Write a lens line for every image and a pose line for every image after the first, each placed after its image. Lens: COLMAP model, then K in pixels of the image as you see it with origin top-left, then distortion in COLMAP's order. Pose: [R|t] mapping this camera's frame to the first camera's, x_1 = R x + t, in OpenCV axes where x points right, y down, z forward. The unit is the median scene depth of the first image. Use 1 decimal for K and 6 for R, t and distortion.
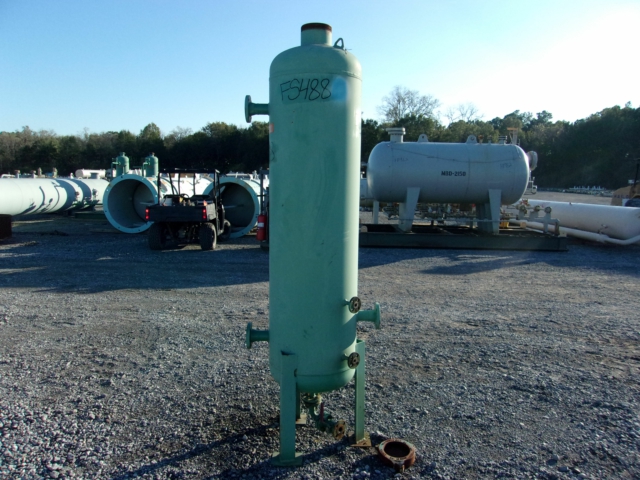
lens RADIAL K [[512.7, 0, 319.1], [0, 512.7, 239.6], [0, 0, 1]] dist [-0.007320, 0.041379]
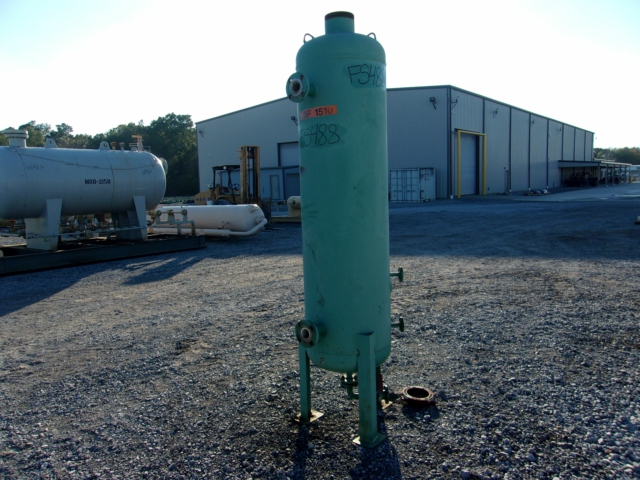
lens RADIAL K [[512.7, 0, 318.6], [0, 512.7, 240.3], [0, 0, 1]] dist [-0.007320, 0.041379]
pose [[0.628106, -0.118483, 0.769054, -0.208557], [0.138555, 0.989575, 0.039296, -0.003399], [-0.765692, 0.081875, 0.637975, 0.097025]]
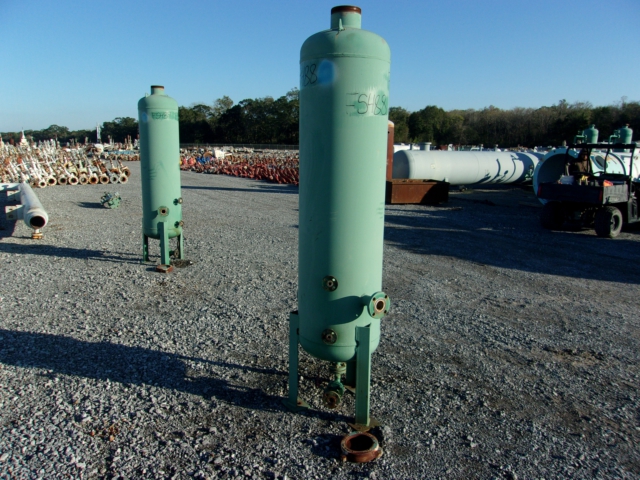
lens RADIAL K [[512.7, 0, 318.7], [0, 512.7, 241.0], [0, 0, 1]] dist [-0.007320, 0.041379]
pose [[0.565991, 0.159315, -0.808872, 0.203373], [-0.114420, 0.986835, 0.114303, -0.016764], [0.816433, 0.027857, 0.576768, 0.090188]]
